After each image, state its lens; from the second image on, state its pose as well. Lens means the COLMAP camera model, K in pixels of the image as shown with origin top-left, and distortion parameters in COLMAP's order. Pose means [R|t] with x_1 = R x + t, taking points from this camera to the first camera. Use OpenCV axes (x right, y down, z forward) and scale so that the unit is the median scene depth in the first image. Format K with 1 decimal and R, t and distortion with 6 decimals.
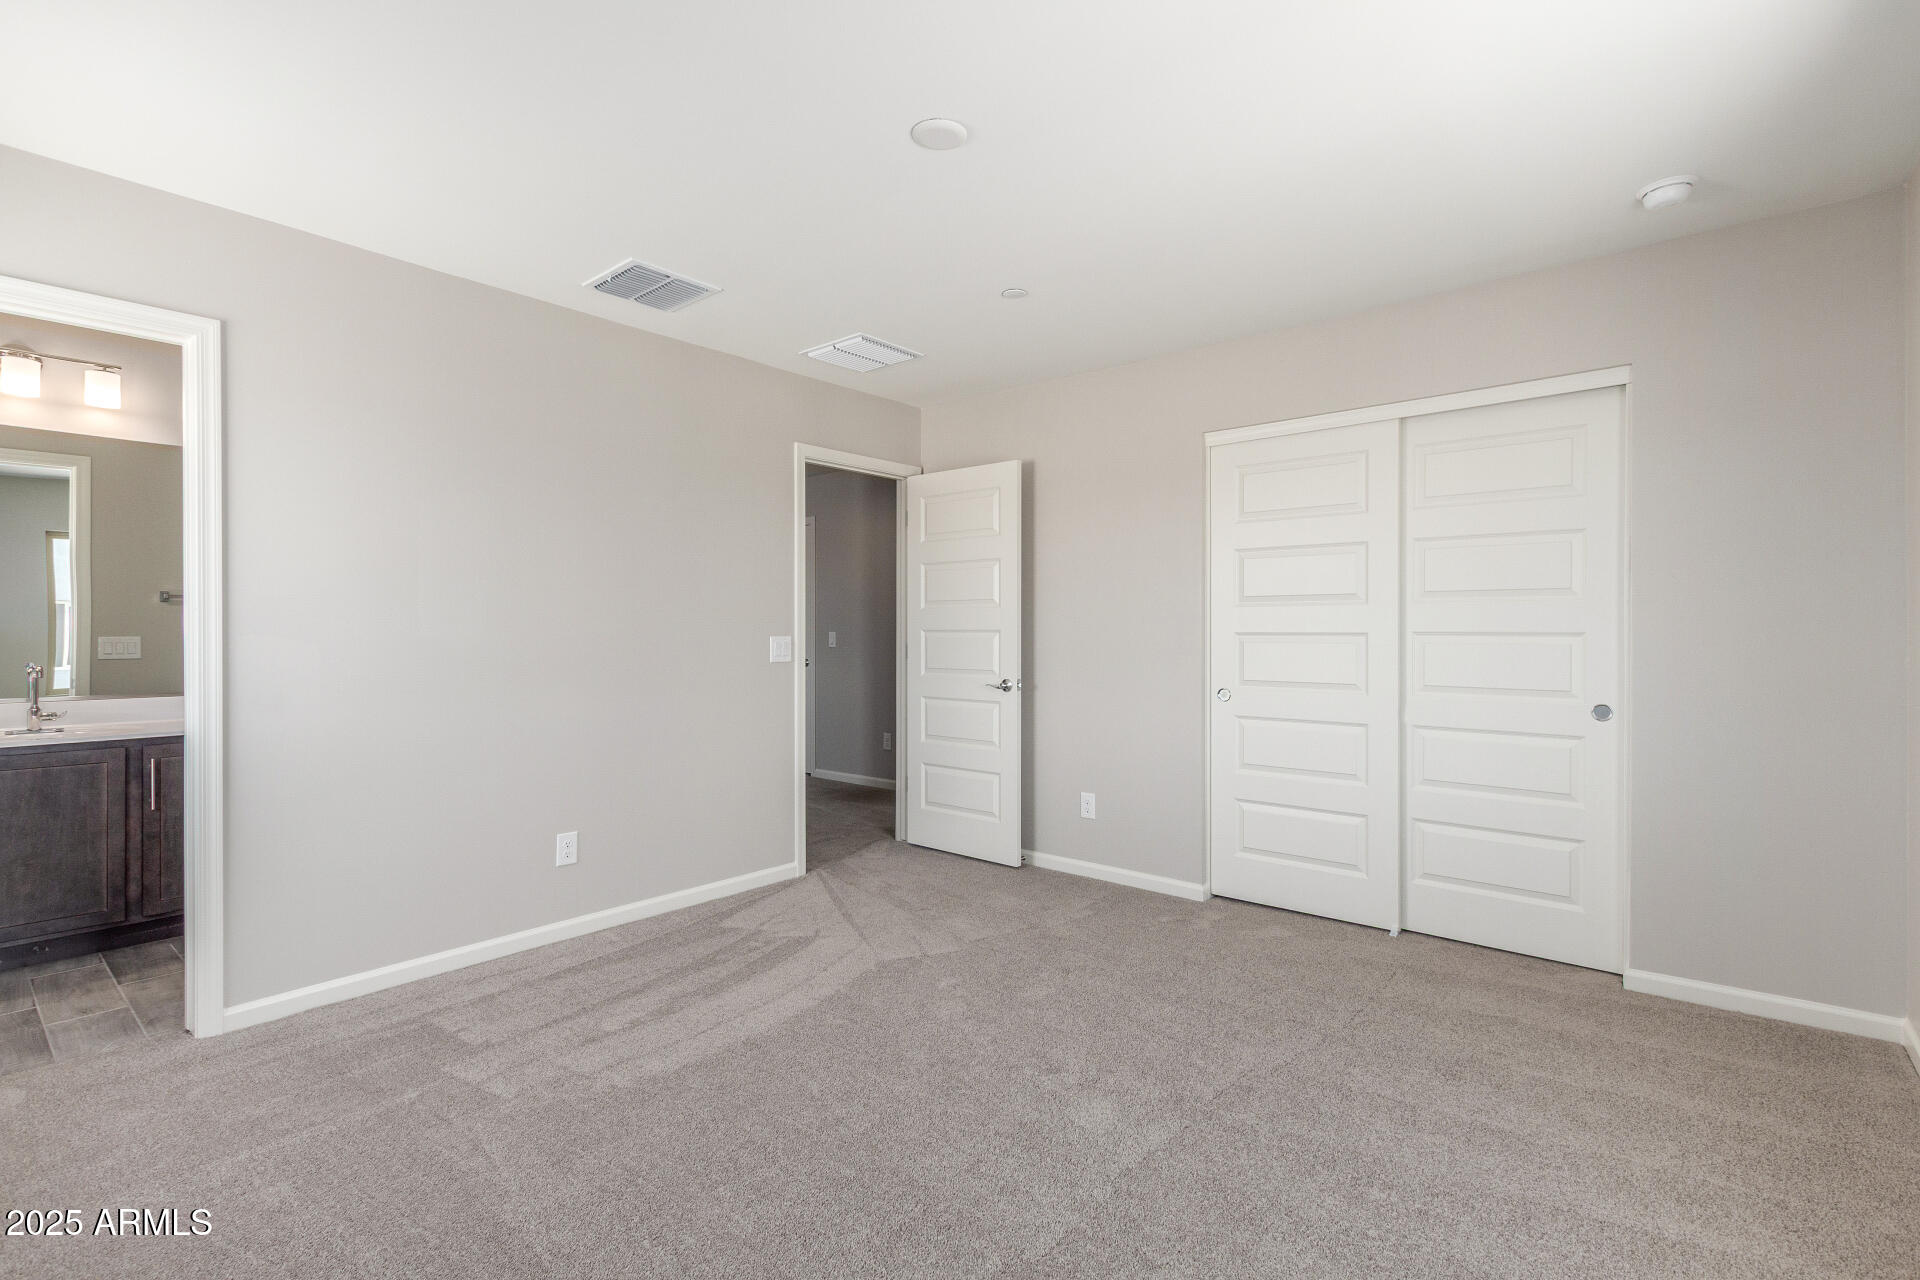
lens RADIAL K [[877.1, 0, 963.7], [0, 877.1, 635.0], [0, 0, 1]] dist [0.002514, -0.000290]
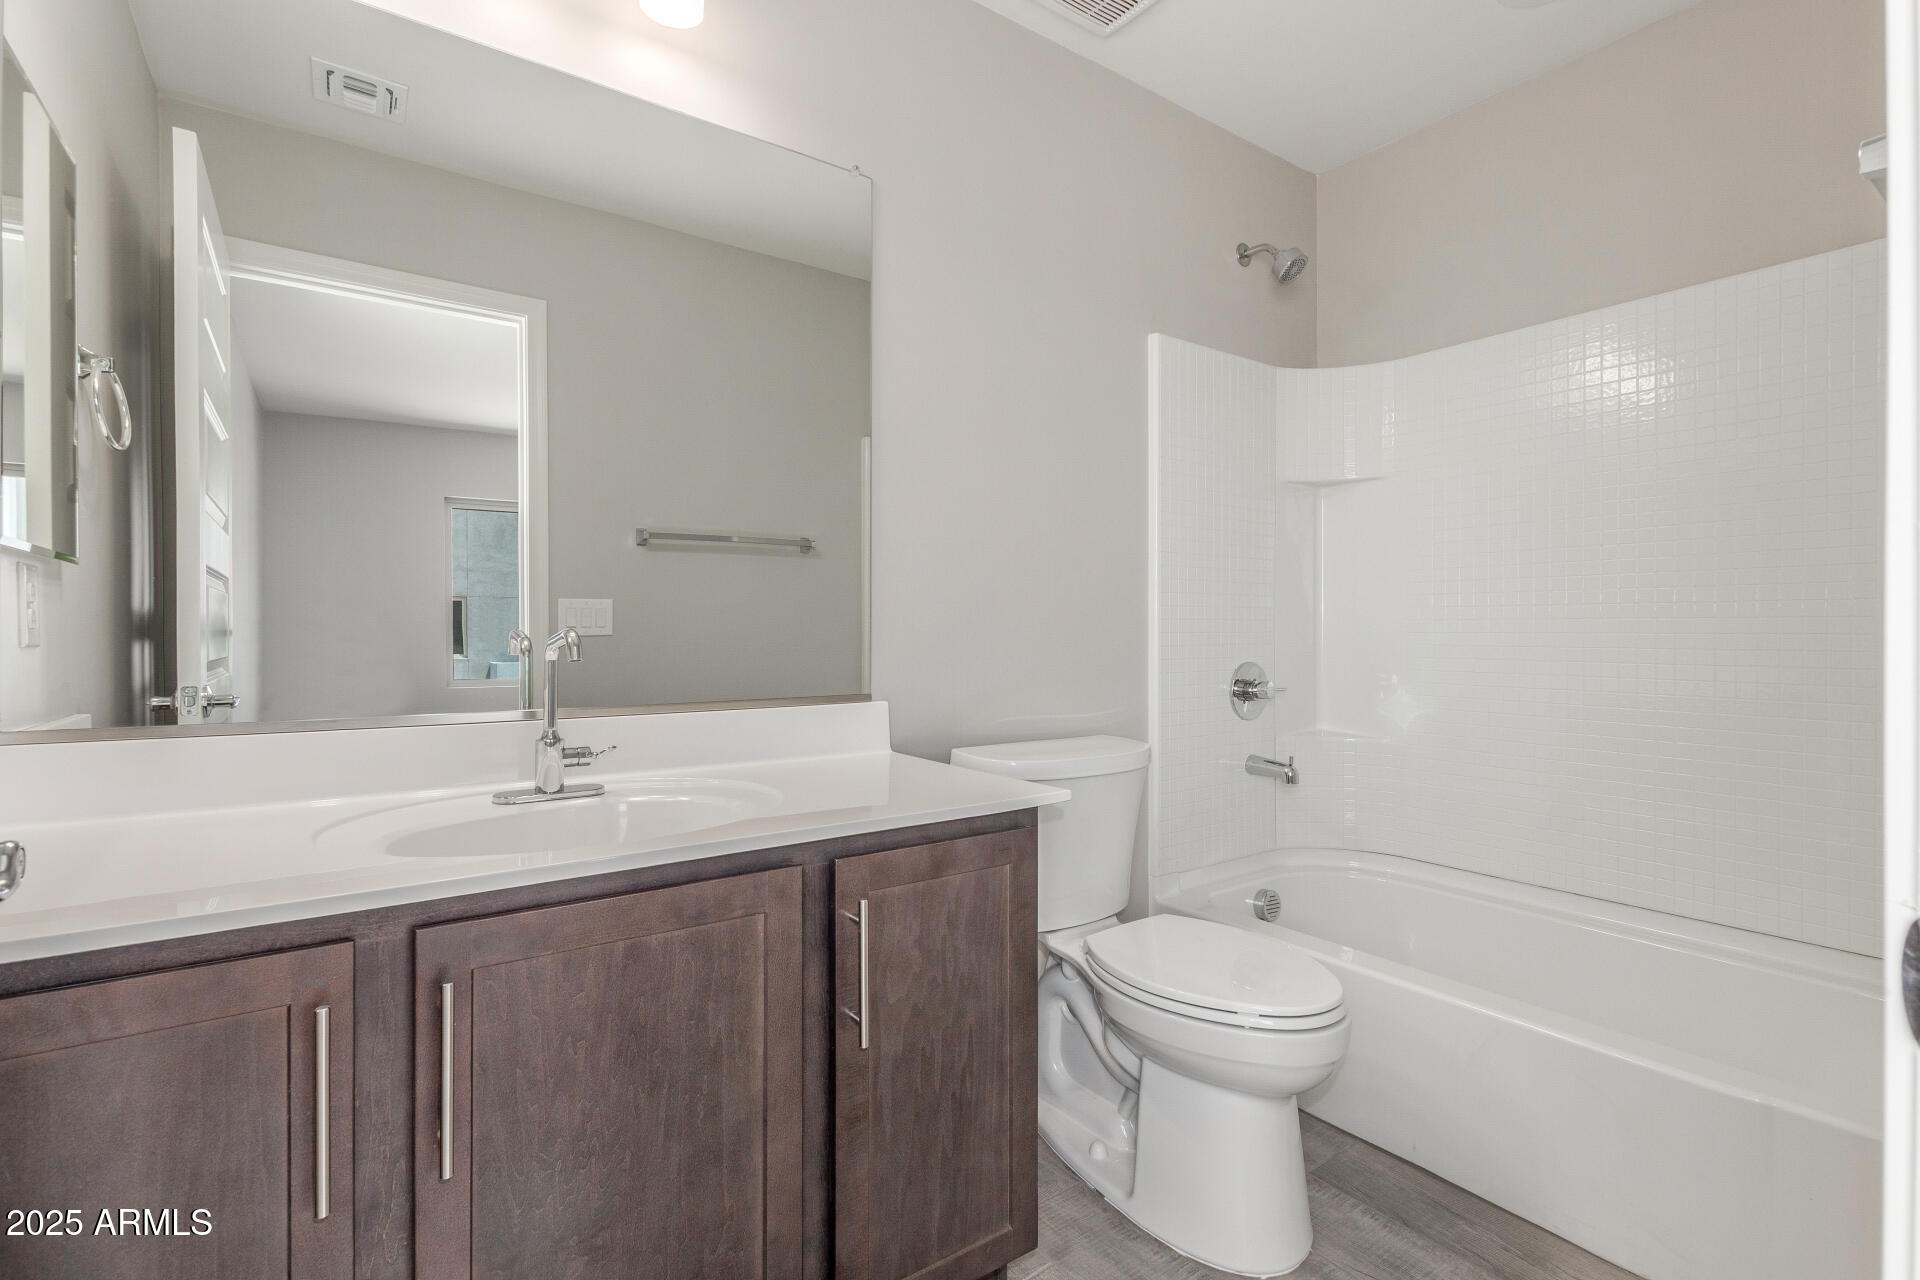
lens RADIAL K [[877.1, 0, 963.7], [0, 877.1, 635.0], [0, 0, 1]] dist [0.002514, -0.000290]
pose [[0.970489, -0.003616, -0.241119, -0.819963], [0.004053, 0.999991, 0.001315, 0.039356], [0.241112, -0.002253, 0.970495, 0.694929]]
